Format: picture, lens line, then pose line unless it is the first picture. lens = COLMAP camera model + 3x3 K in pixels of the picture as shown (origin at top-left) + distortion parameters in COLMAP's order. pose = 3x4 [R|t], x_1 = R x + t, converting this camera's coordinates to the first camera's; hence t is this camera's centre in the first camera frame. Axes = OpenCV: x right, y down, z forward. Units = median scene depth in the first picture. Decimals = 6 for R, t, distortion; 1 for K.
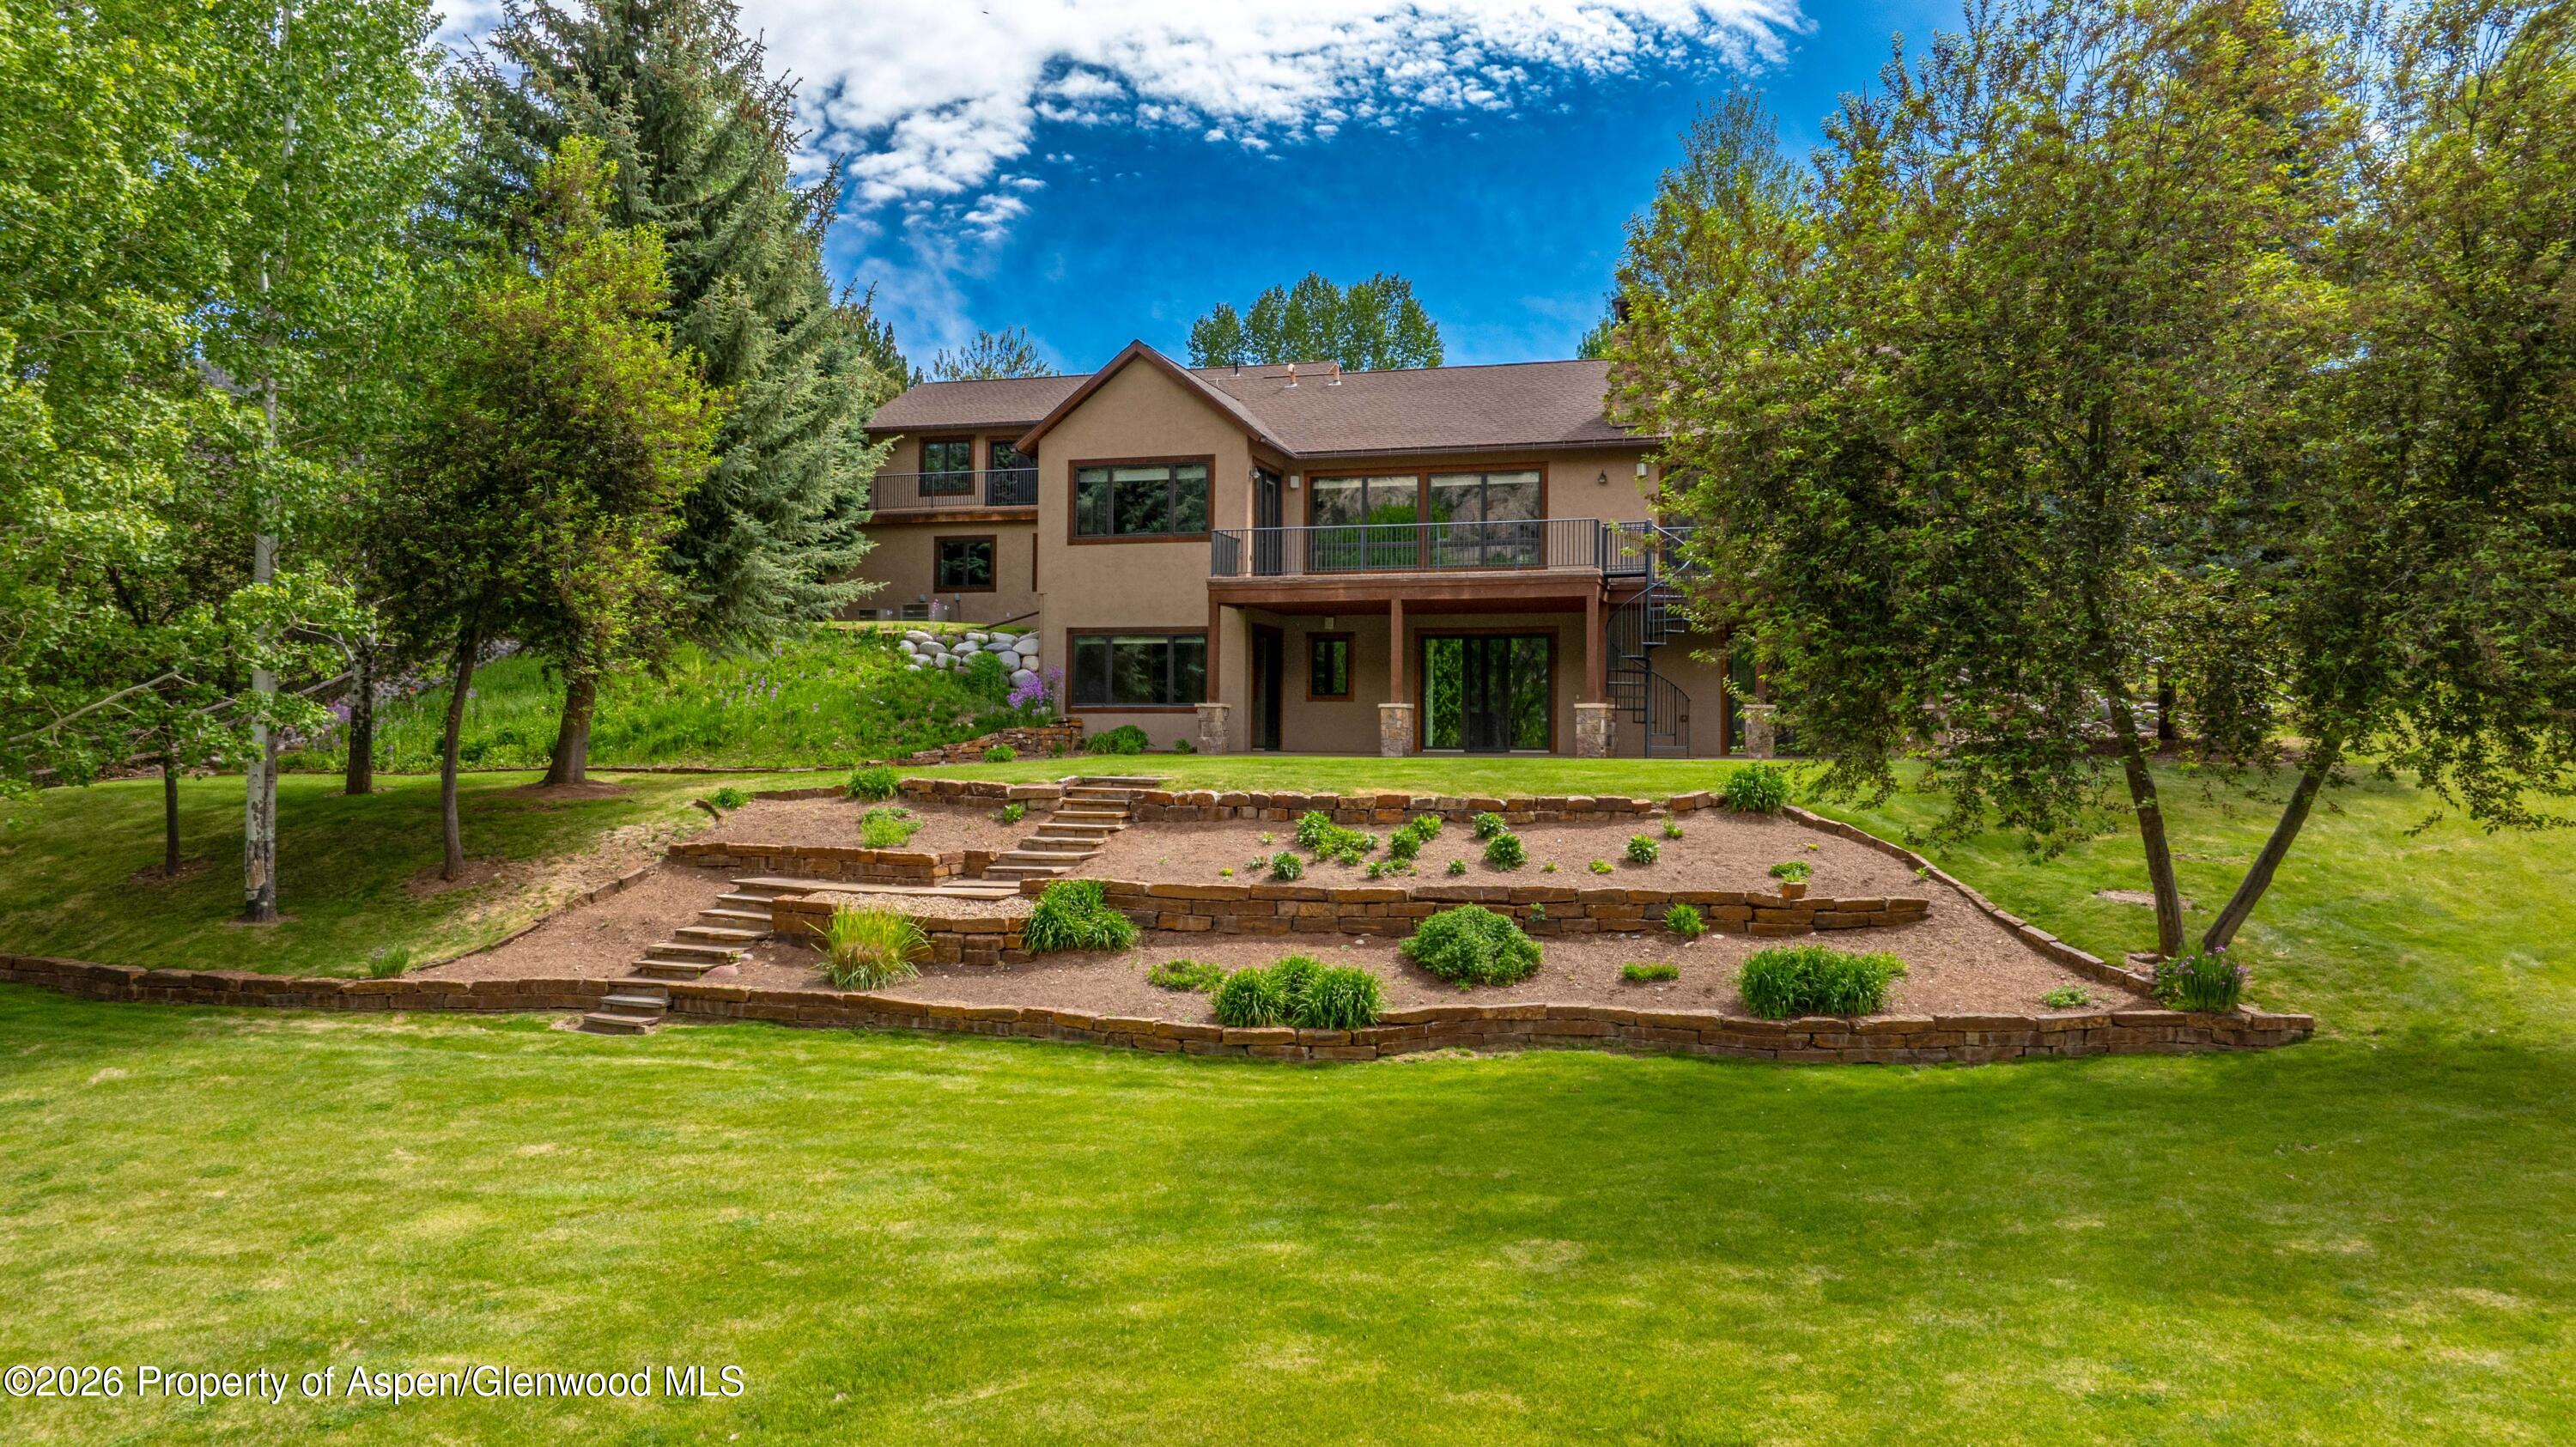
lens RADIAL K [[1852.2, 0, 1289.5], [0, 1852.2, 709.6], [0, 0, 1]] dist [-0.052842, 0.072989]
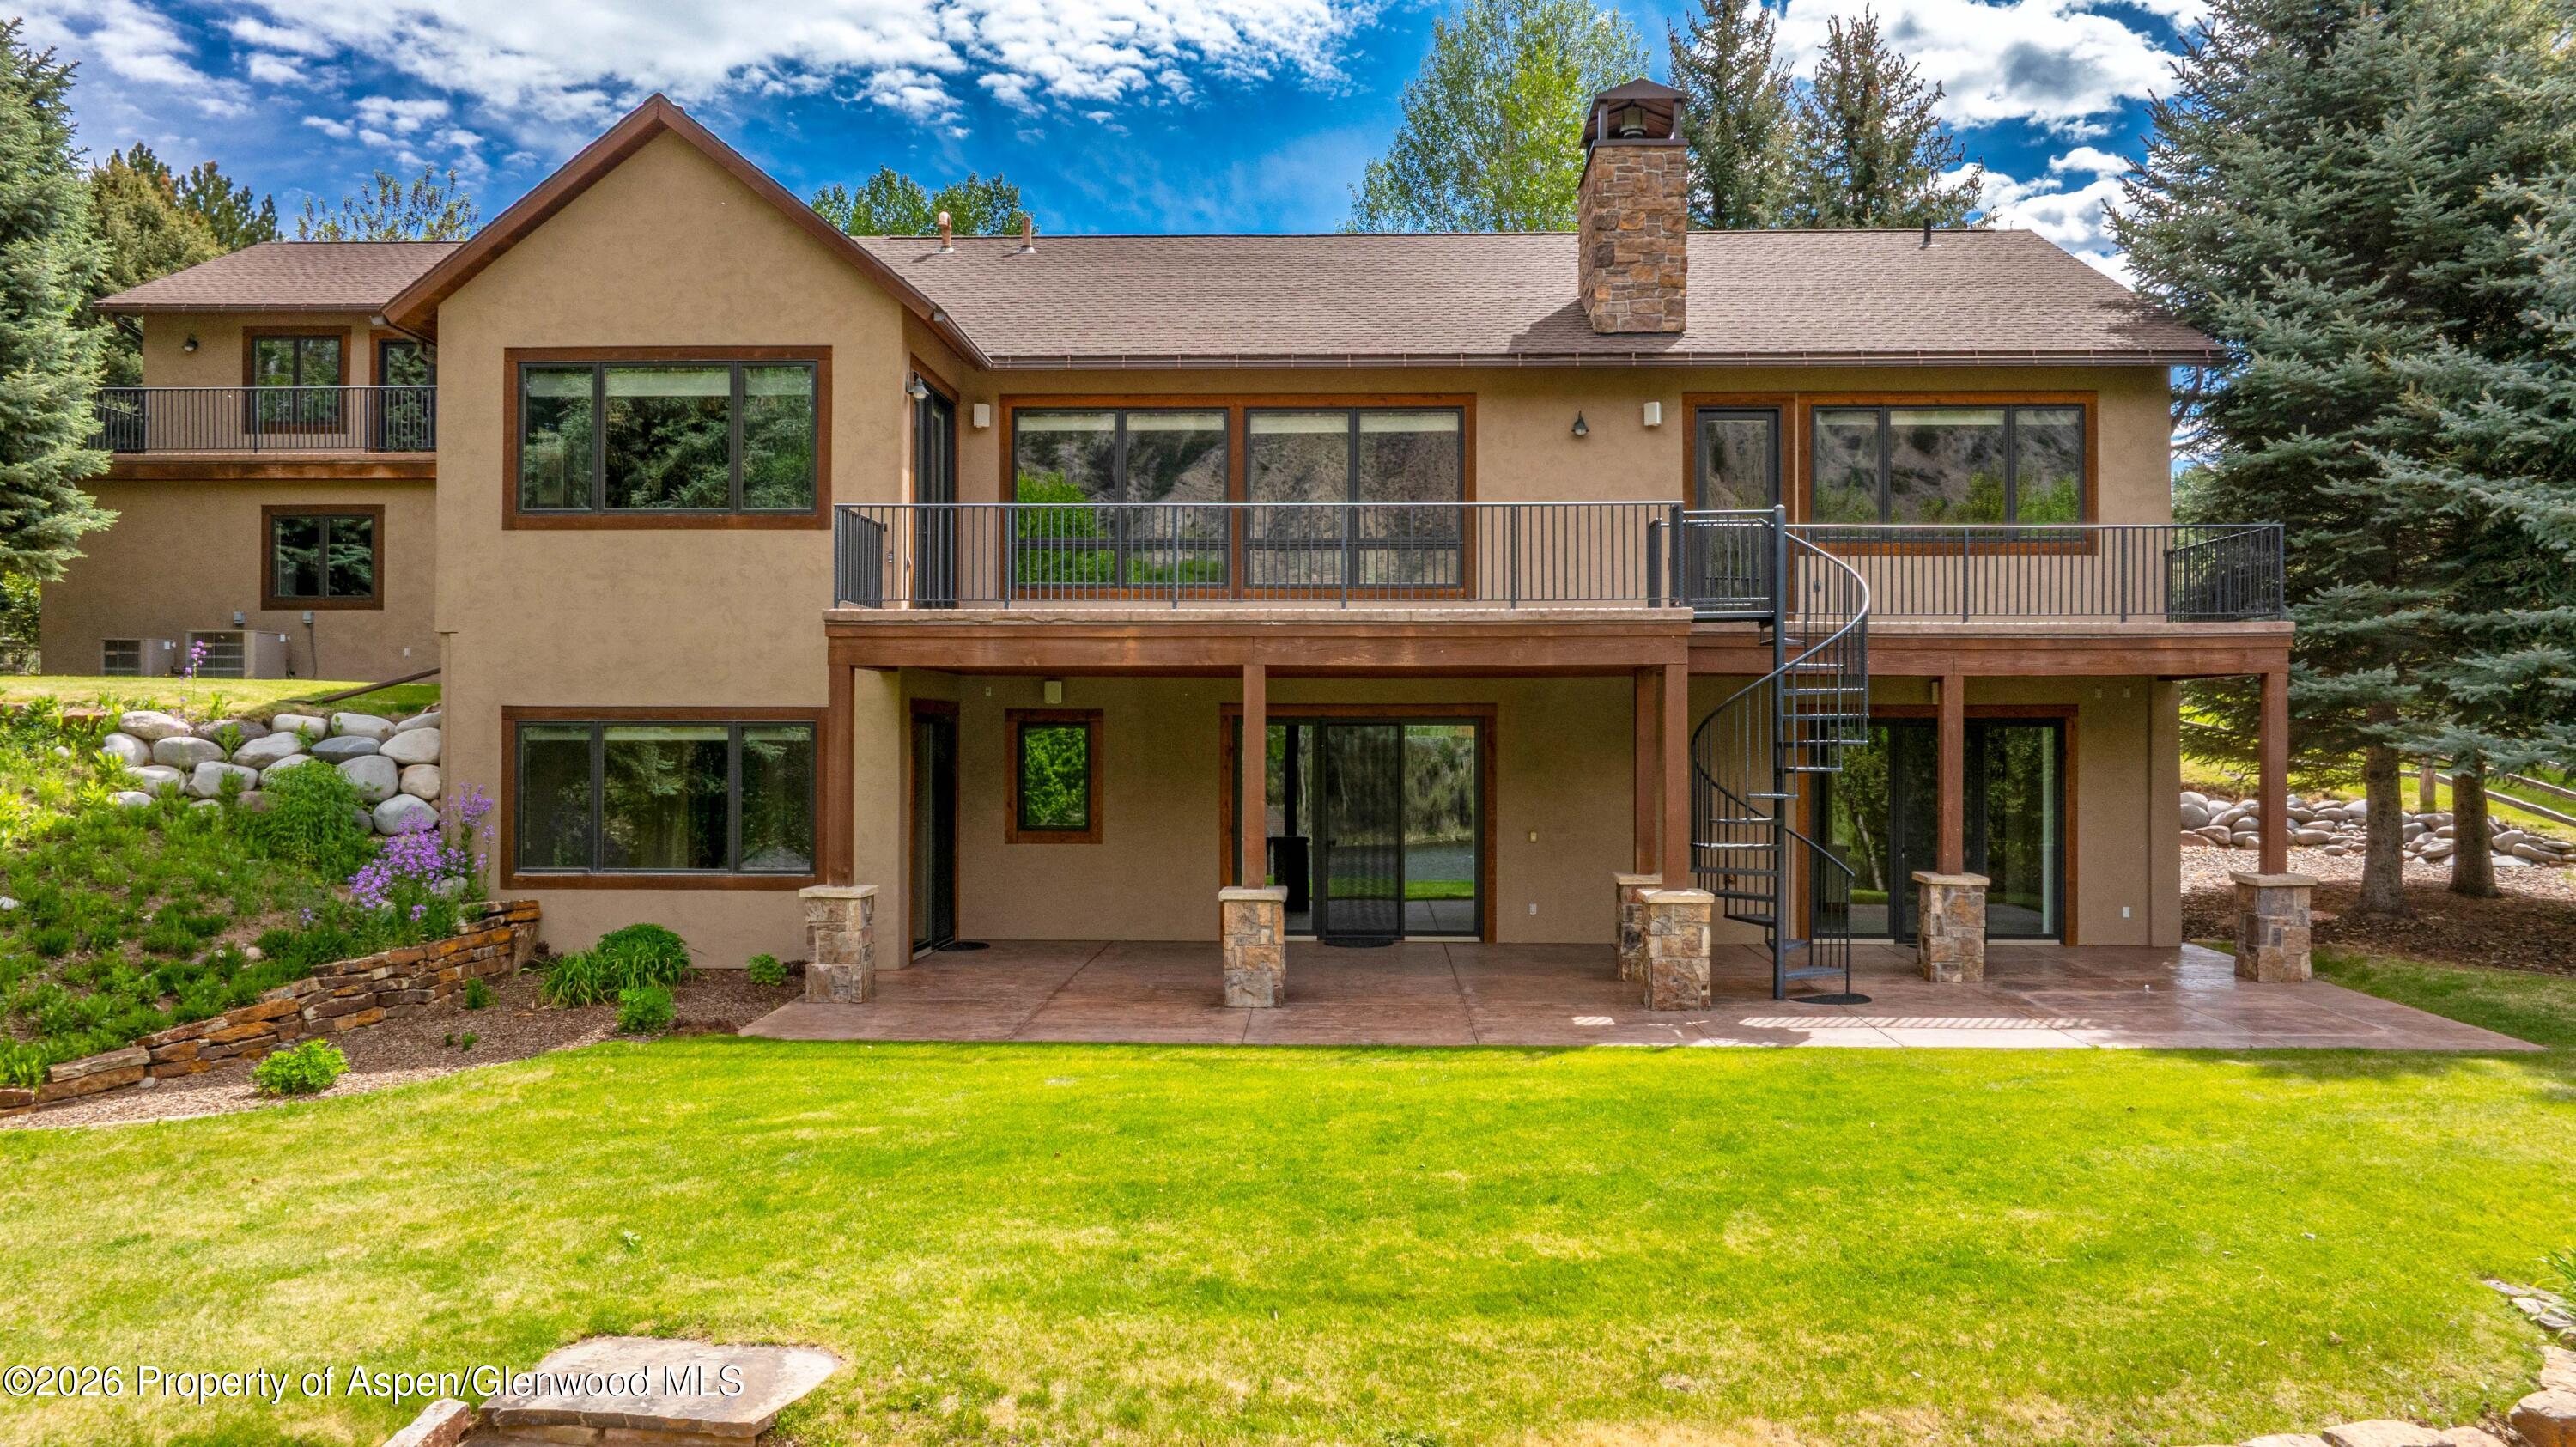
lens RADIAL K [[1852.2, 0, 1289.5], [0, 1852.2, 709.6], [0, 0, 1]] dist [-0.052842, 0.072989]
pose [[0.967116, -0.004453, 0.254297, -0.045890], [0.002000, 0.999949, 0.009903, -0.047554], [-0.254328, -0.009069, 0.967076, 0.497587]]
